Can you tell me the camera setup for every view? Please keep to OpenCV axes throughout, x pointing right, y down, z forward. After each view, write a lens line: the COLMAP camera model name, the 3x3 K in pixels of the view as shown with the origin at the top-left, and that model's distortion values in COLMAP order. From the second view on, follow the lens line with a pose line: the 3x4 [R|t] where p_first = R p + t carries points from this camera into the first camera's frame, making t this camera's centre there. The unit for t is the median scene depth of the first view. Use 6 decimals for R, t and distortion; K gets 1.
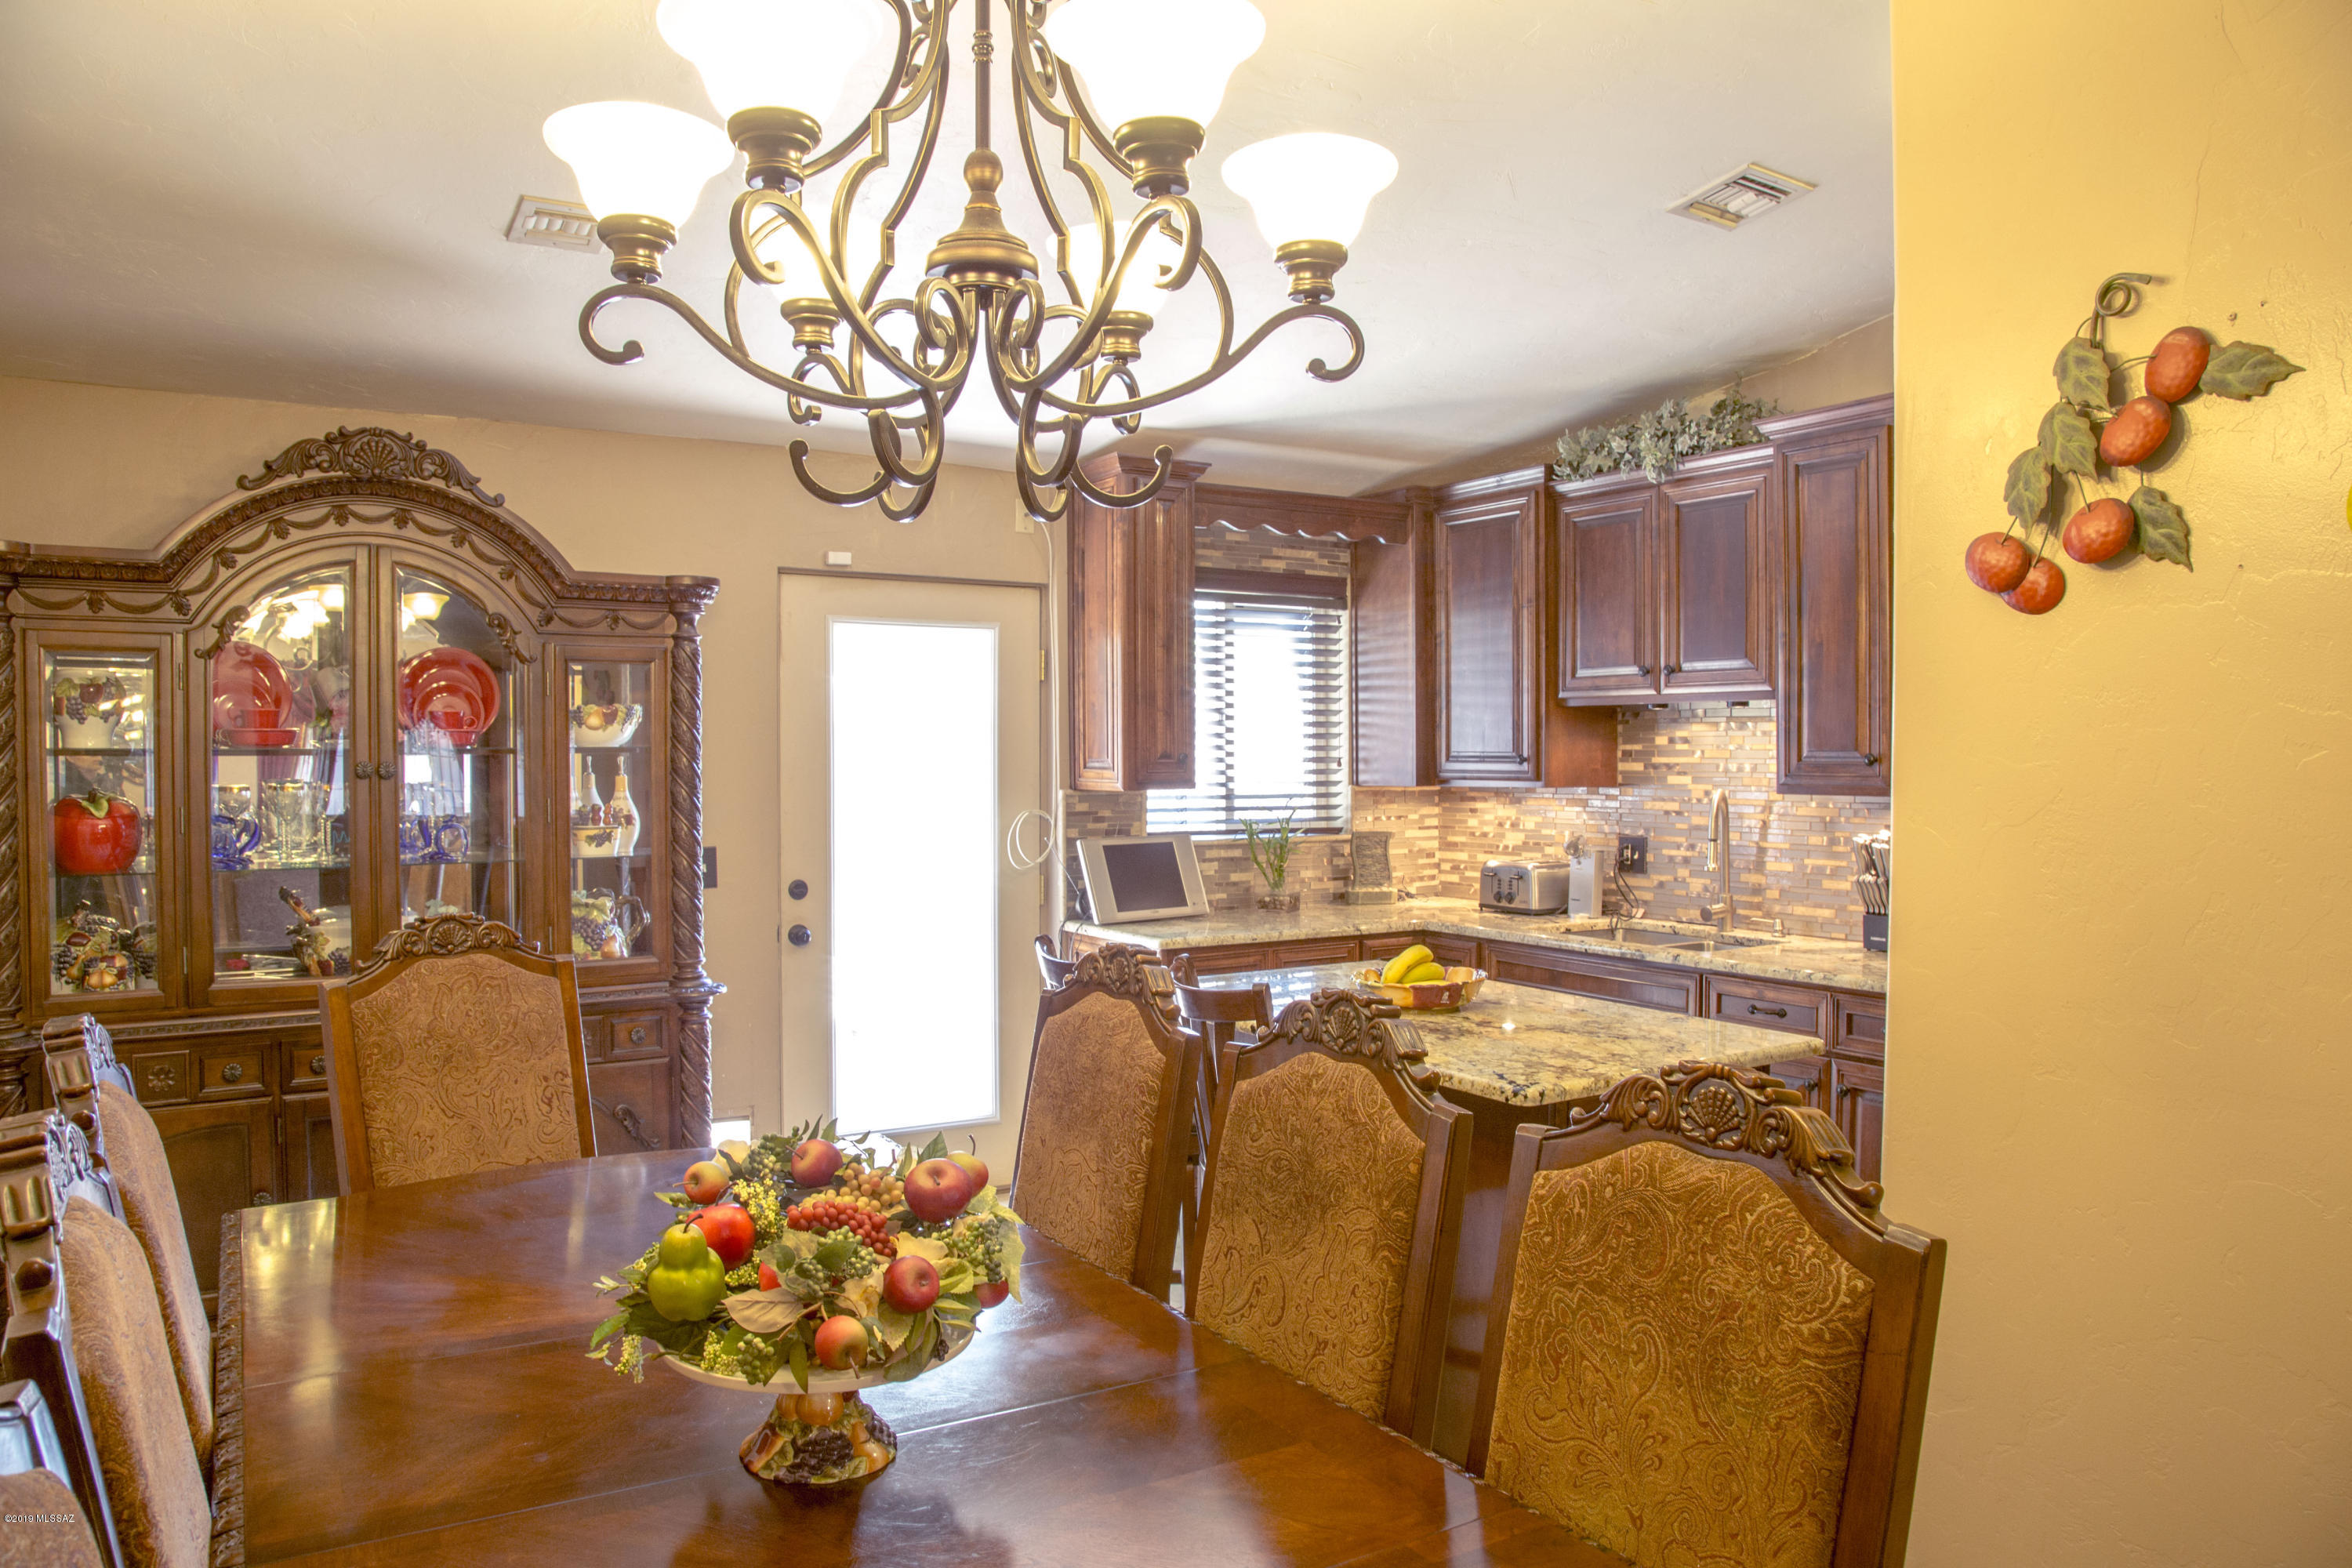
lens RADIAL K [[1618.4, 0, 1185.0], [0, 1618.4, 788.3], [0, 0, 1]] dist [-0.118610, 0.069928]
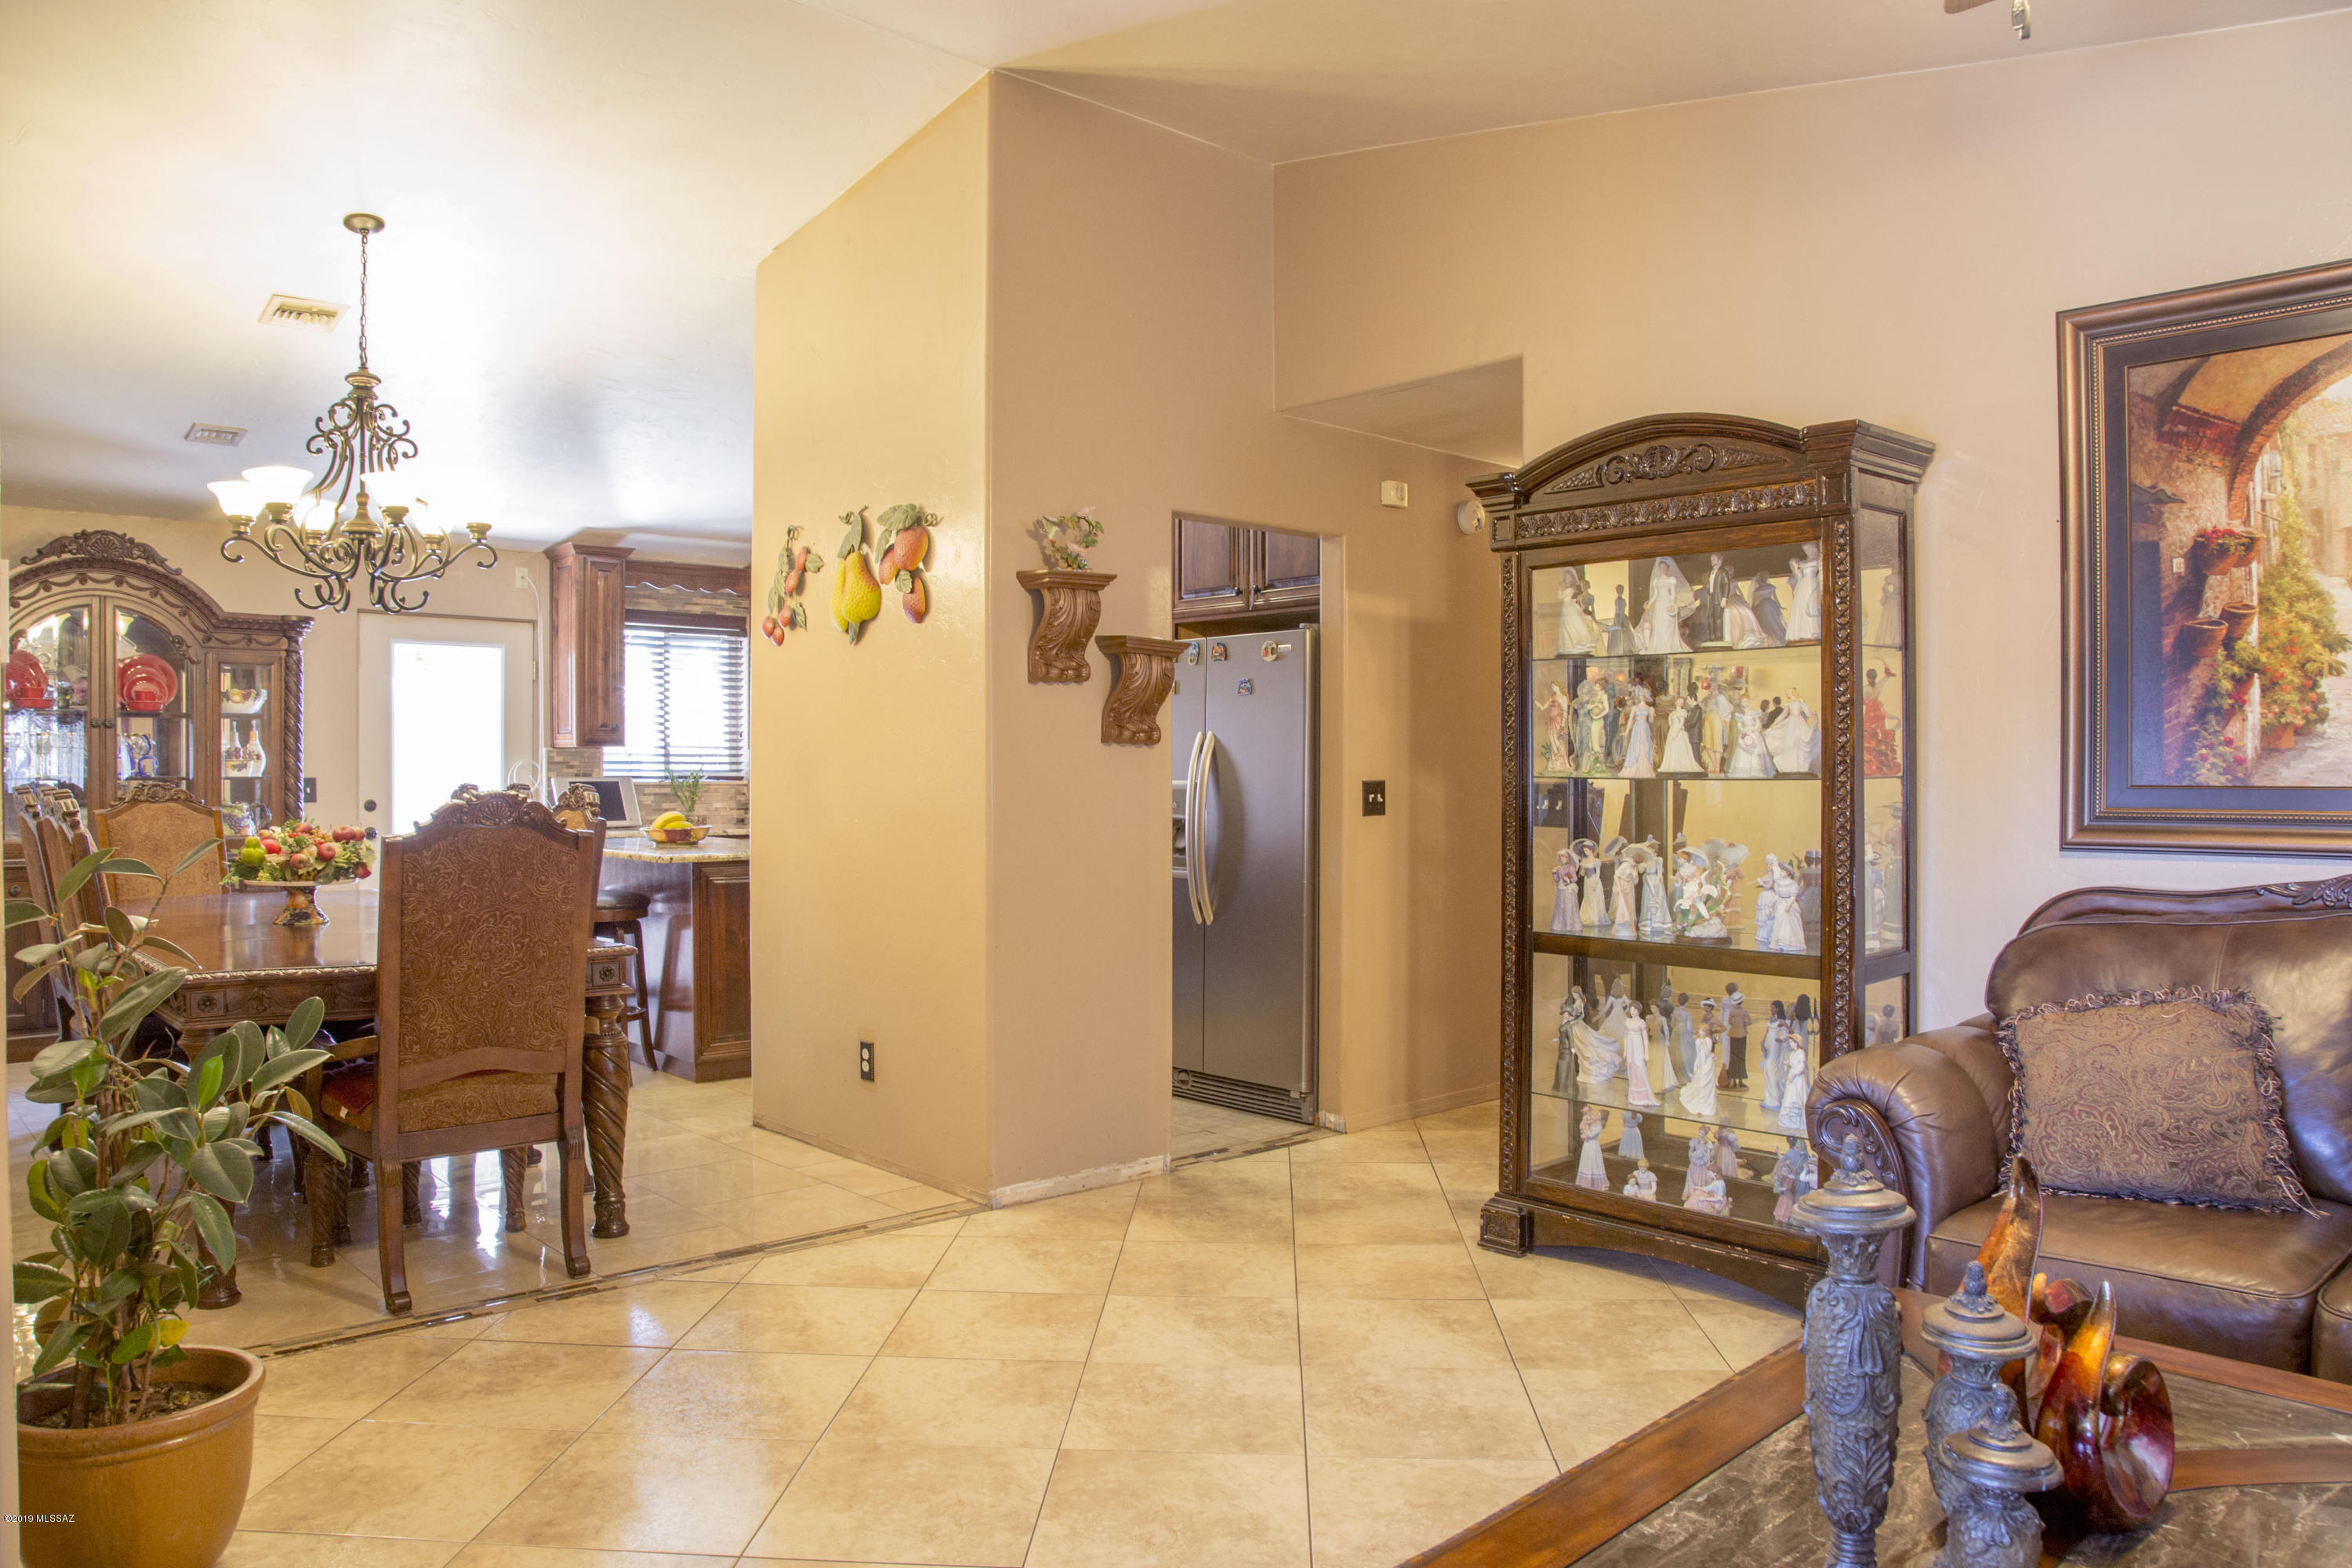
lens RADIAL K [[1618.4, 0, 1185.0], [0, 1618.4, 788.3], [0, 0, 1]] dist [-0.118610, 0.069928]
pose [[0.983821, 0.000214, 0.179153, 0.274253], [0.001894, 0.999931, -0.011596, 0.062541], [-0.179143, 0.011748, 0.983753, -0.690913]]
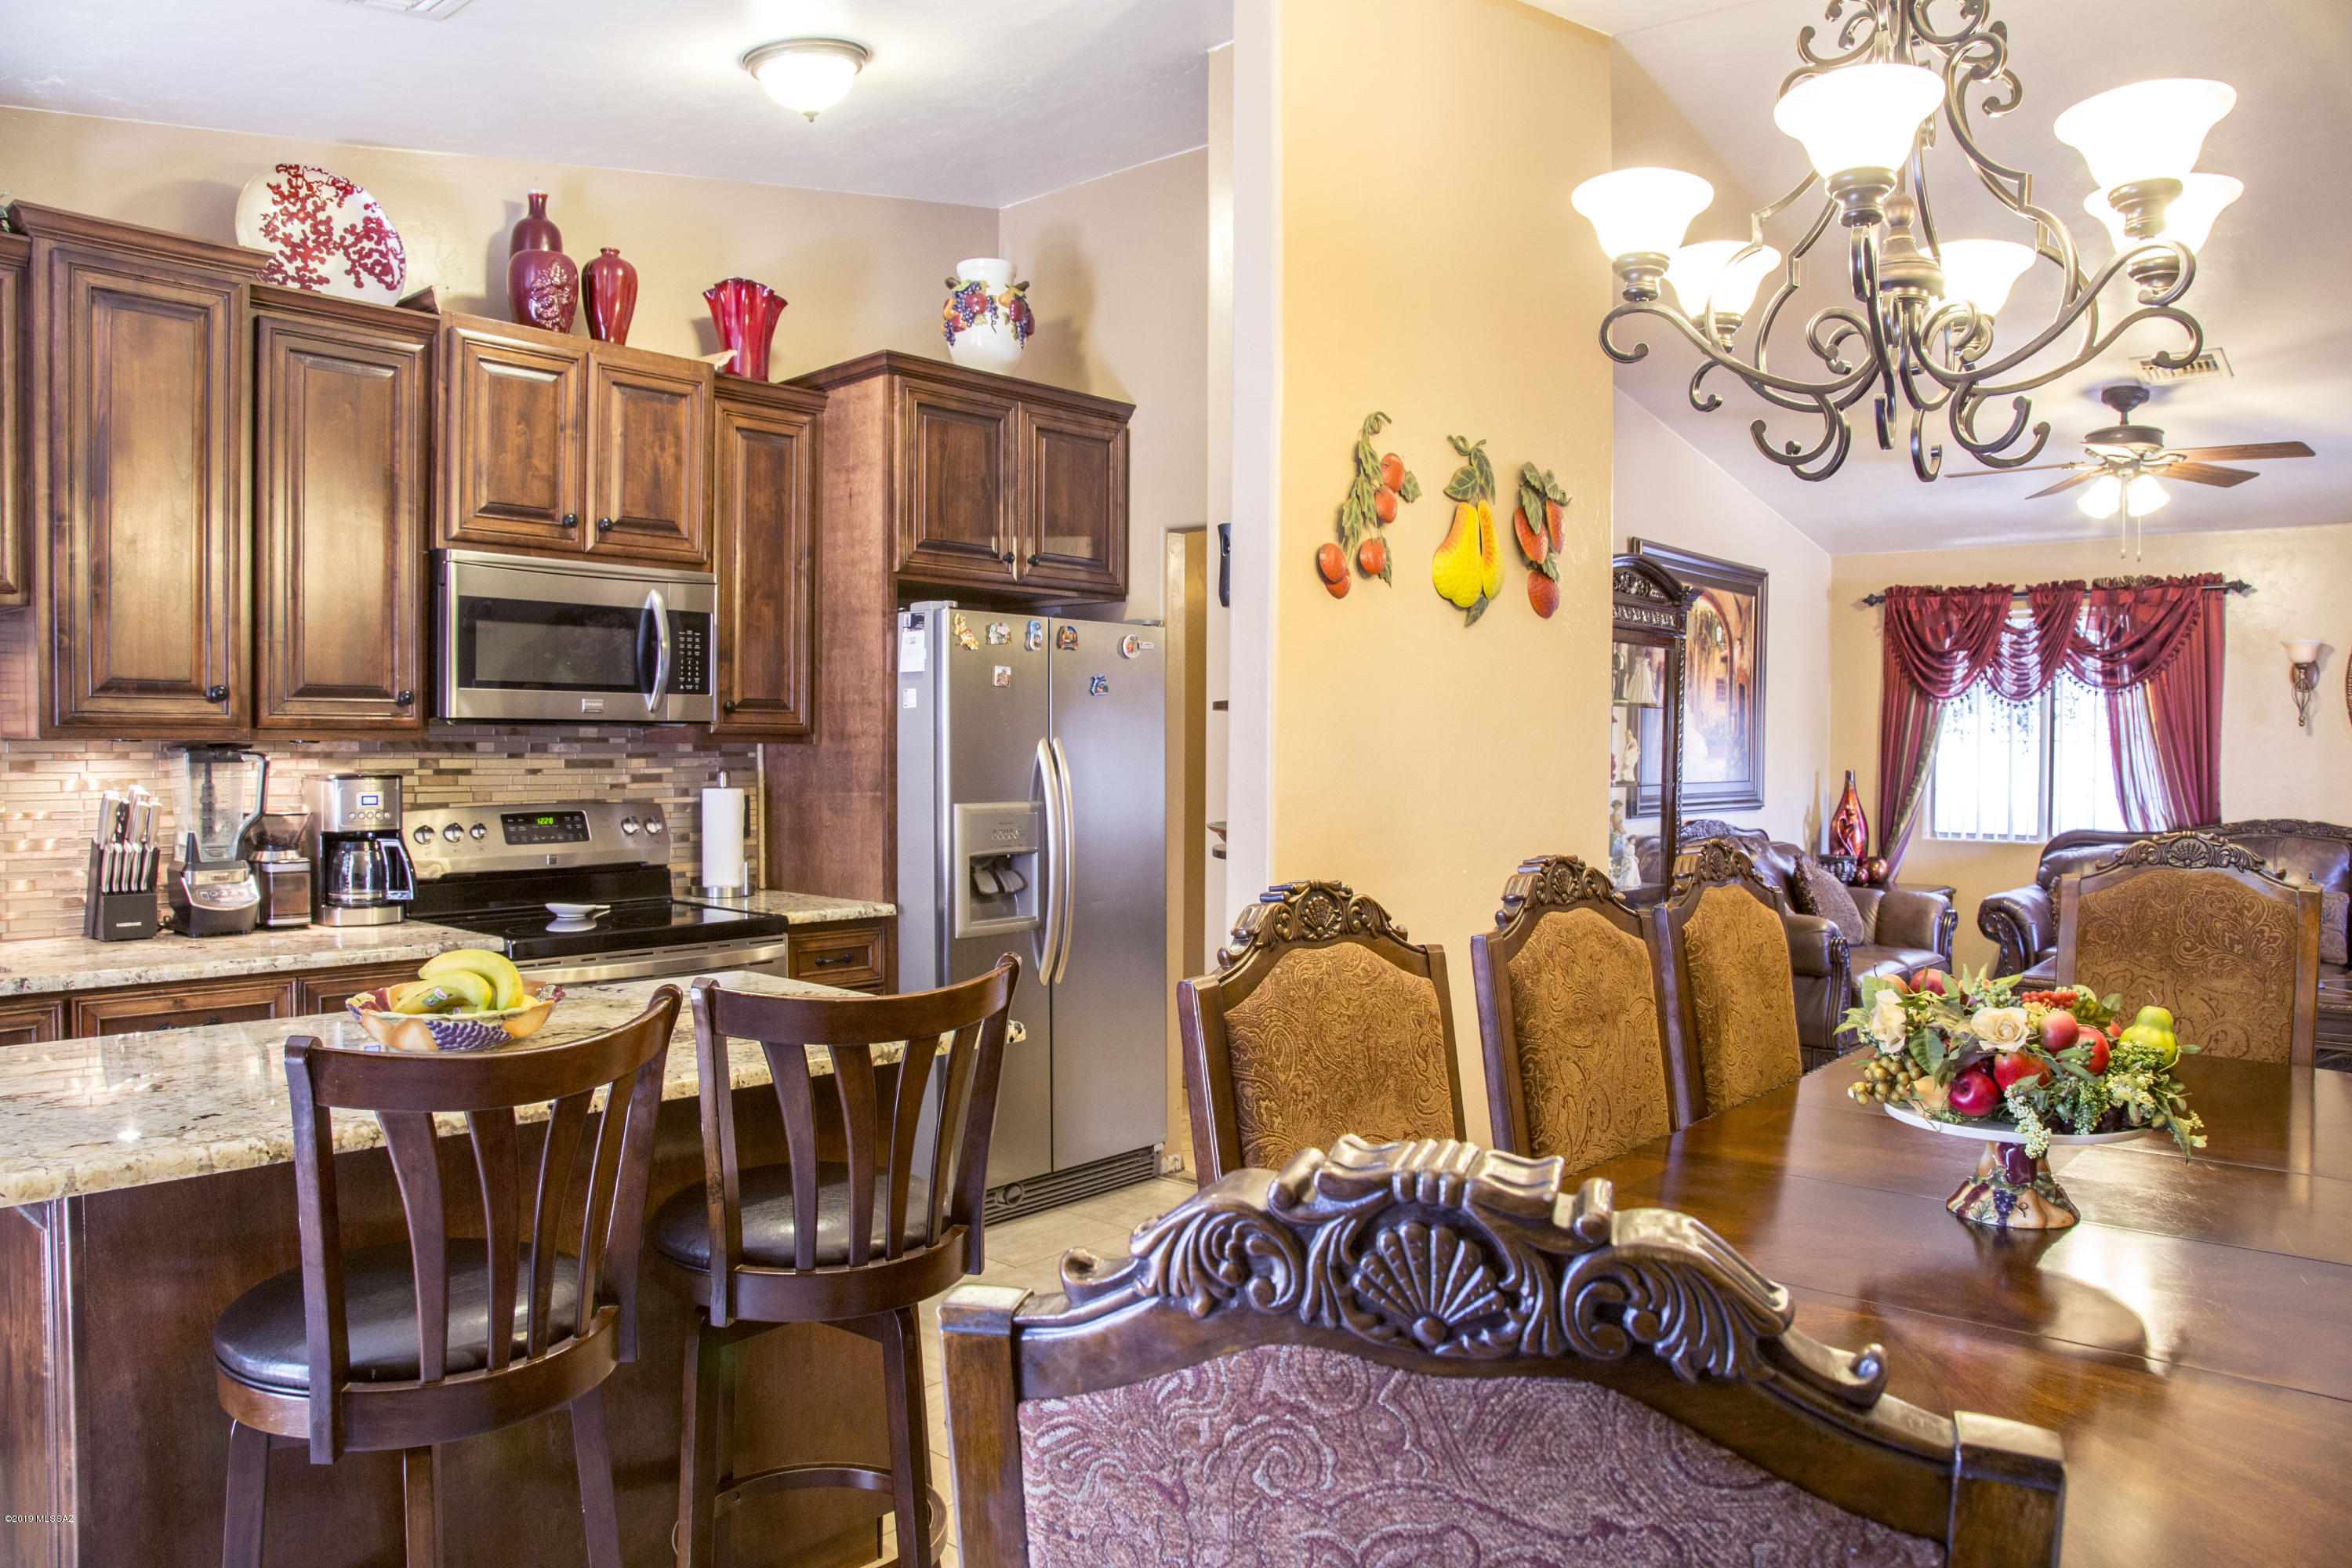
lens RADIAL K [[1618.4, 0, 1185.0], [0, 1618.4, 788.3], [0, 0, 1]] dist [-0.118610, 0.069928]
pose [[-0.269806, -0.027985, 0.962508, -0.377137], [0.015722, 0.999316, 0.033462, 0.008663], [-0.962786, 0.024161, -0.269181, 0.594841]]
